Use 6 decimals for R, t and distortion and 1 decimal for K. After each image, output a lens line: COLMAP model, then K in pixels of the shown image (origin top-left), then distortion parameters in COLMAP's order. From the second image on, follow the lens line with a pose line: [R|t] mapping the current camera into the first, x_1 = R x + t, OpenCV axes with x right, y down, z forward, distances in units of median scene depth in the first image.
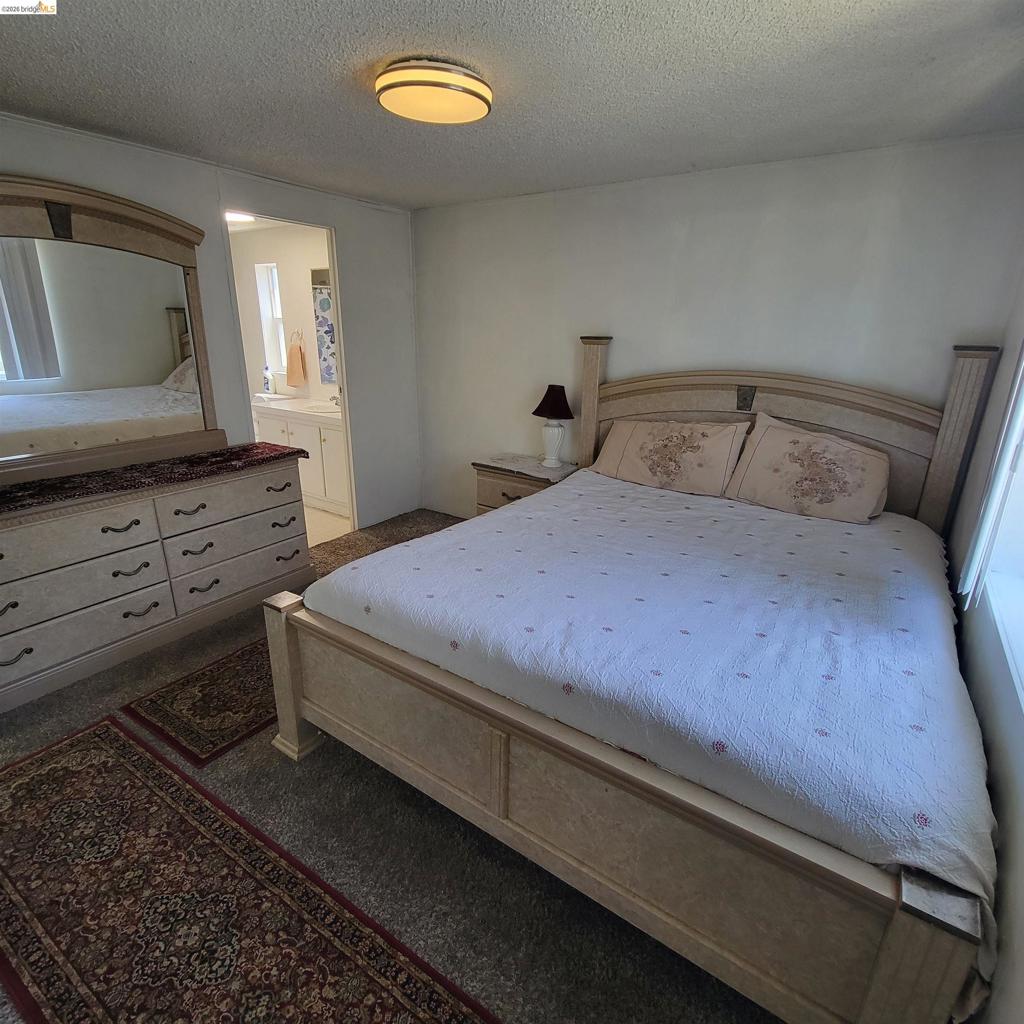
lens RADIAL K [[556.8, 0, 510.2], [0, 556.8, 511.5], [0, 0, 1]] dist [-0.005402, -0.000035]
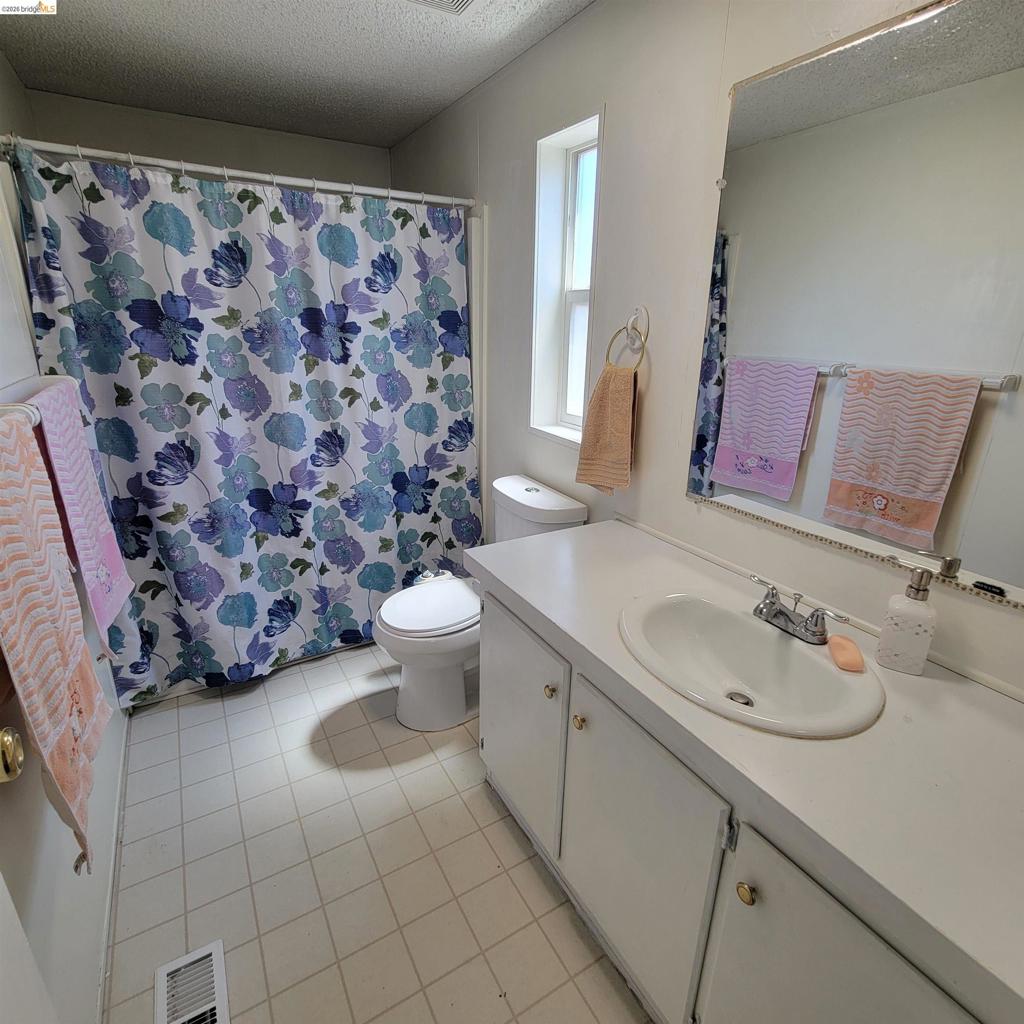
lens RADIAL K [[556.8, 0, 511.7], [0, 556.8, 509.7], [0, 0, 1]] dist [-0.005402, -0.000035]
pose [[0.904802, 0.139038, -0.402494, -0.291698], [-0.134192, 0.990133, 0.040369, -0.214449], [0.404136, 0.017485, 0.914532, 0.656017]]
